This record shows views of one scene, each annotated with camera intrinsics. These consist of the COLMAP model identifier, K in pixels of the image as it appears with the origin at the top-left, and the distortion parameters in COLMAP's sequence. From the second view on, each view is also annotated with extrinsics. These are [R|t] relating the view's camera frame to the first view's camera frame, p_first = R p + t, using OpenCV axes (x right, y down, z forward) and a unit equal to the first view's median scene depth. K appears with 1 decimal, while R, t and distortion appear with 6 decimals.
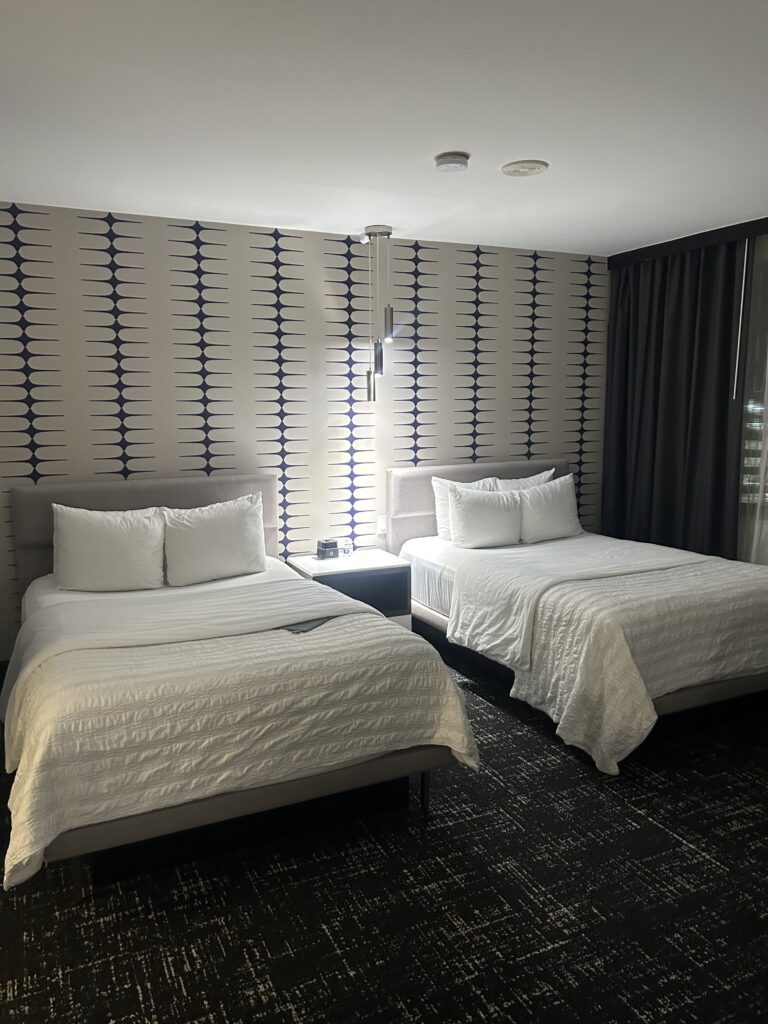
lens RADIAL K [[781.2, 0, 365.2], [0, 781.2, 528.7], [0, 0, 1]] dist [0.090489, -0.218071]
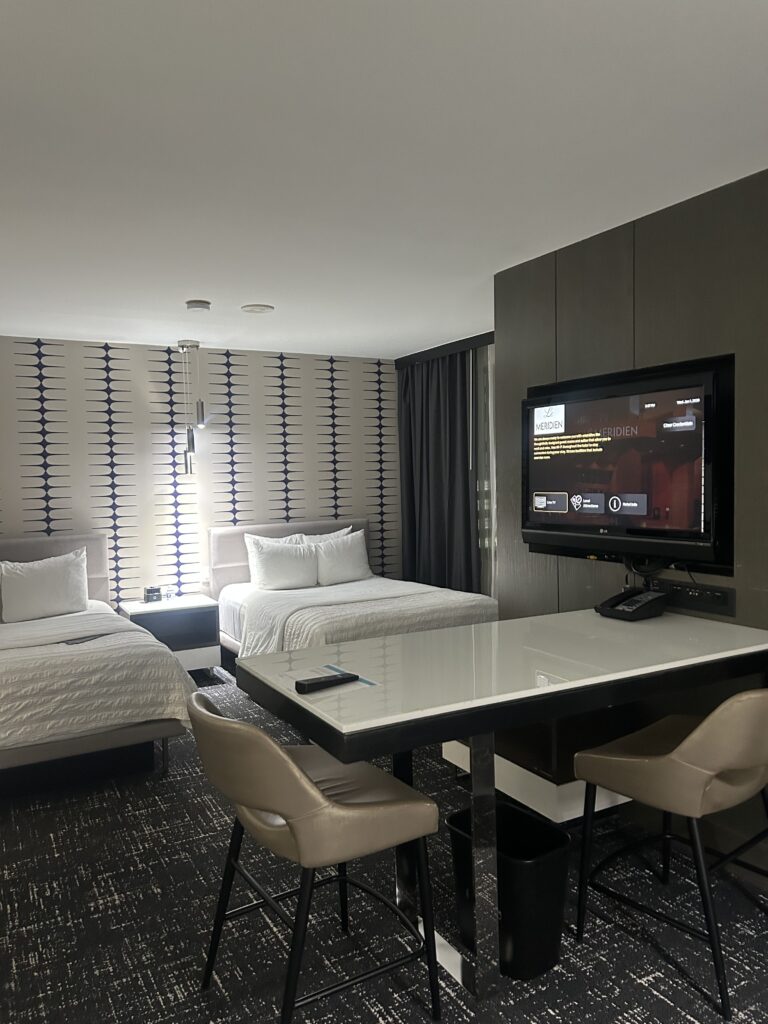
lens RADIAL K [[765.4, 0, 384.8], [0, 765.4, 514.1], [0, 0, 1]] dist [-0.003520, -0.045411]
pose [[0.994634, -0.020259, 0.101458, 0.195664], [0.031150, 0.993778, -0.106938, 0.041085], [-0.098660, 0.109525, 0.989076, -0.231415]]
